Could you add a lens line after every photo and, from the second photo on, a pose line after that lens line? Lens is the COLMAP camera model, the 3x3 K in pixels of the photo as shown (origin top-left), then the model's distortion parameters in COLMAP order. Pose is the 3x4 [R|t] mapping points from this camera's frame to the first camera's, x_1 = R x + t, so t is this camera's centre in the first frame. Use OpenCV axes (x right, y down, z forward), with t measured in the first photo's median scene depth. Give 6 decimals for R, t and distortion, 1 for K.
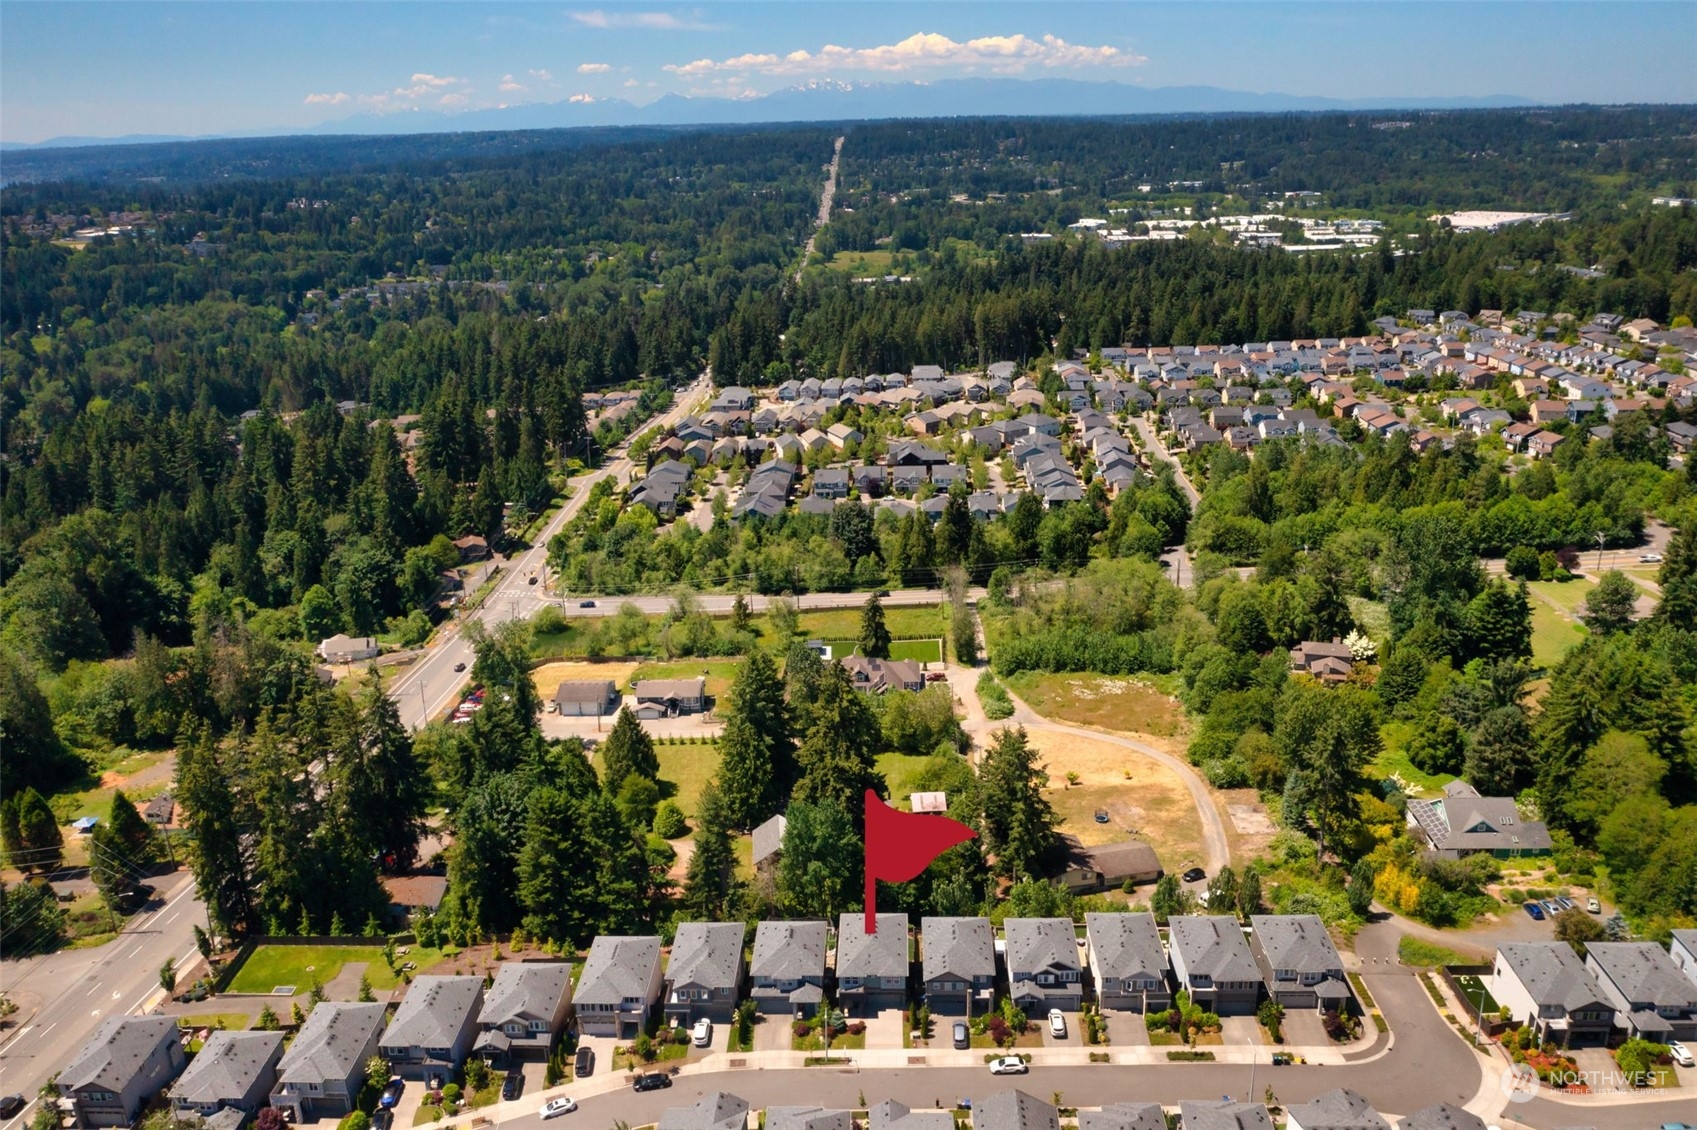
lens RADIAL K [[1348.7, 0, 843.2], [0, 1348.7, 565.5], [0, 0, 1]] dist [-0.035000, 0.007948]
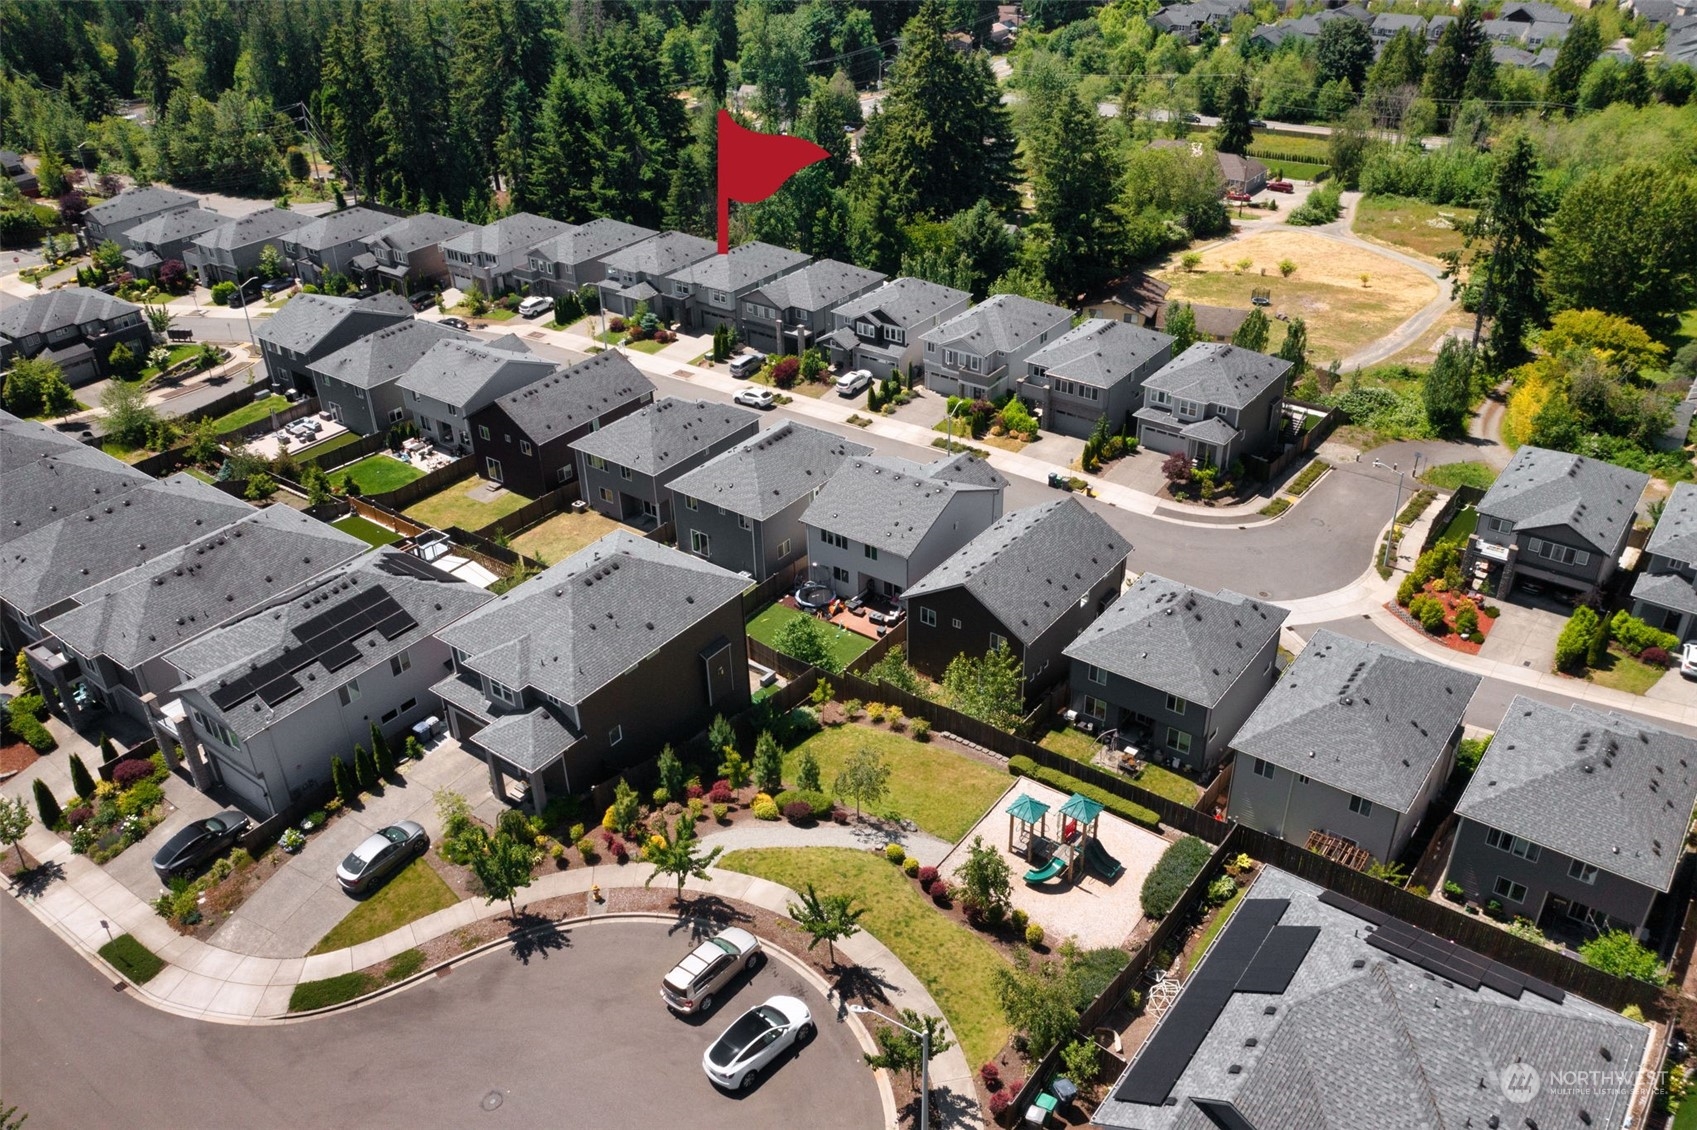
lens RADIAL K [[1348.7, 0, 831.5], [0, 1348.7, 567.0], [0, 0, 1]] dist [-0.035000, 0.007948]
pose [[0.817215, 0.299244, -0.492557, 0.254459], [-0.181784, 0.944850, 0.272422, 0.105643], [0.546913, -0.133088, 0.826543, 0.154419]]
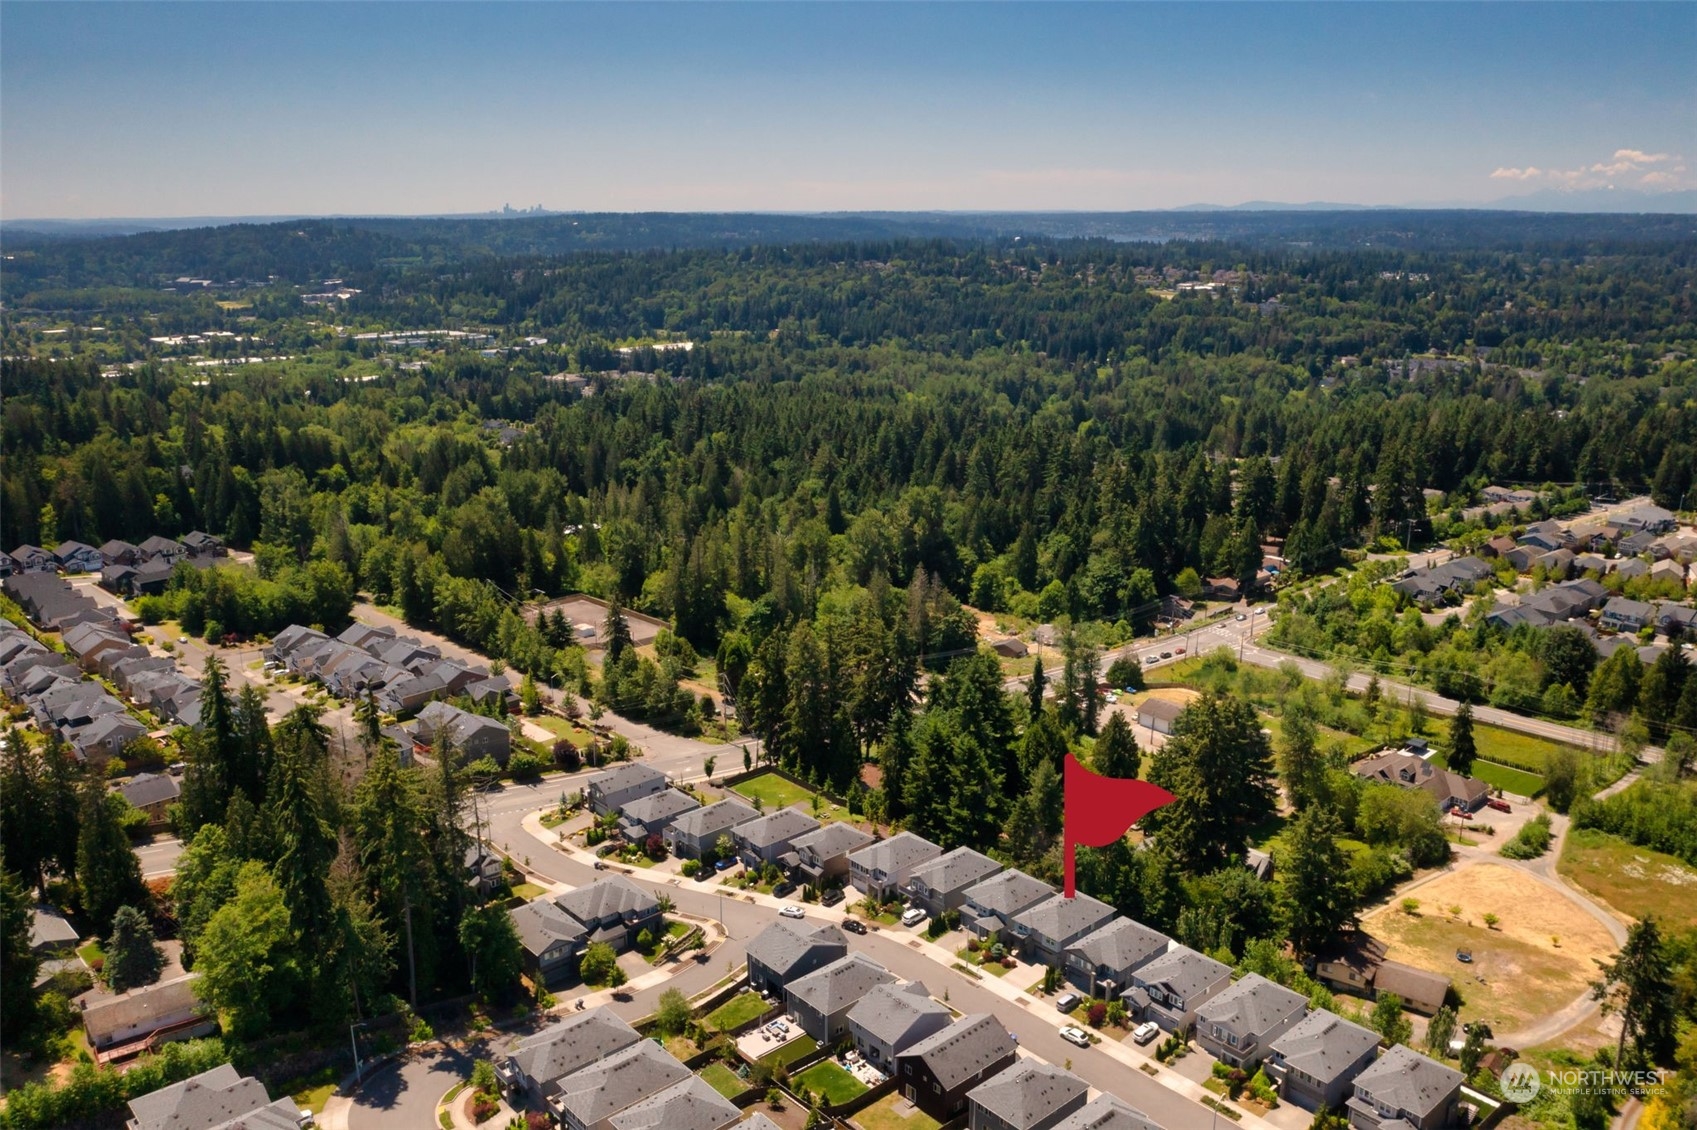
lens RADIAL K [[1348.7, 0, 822.5], [0, 1348.7, 572.7], [0, 0, 1]] dist [-0.035000, 0.007948]
pose [[0.682766, 0.216252, -0.697901, 0.301007], [-0.246874, 0.967298, 0.058207, -0.009865], [0.687666, 0.132552, 0.713825, -0.007122]]
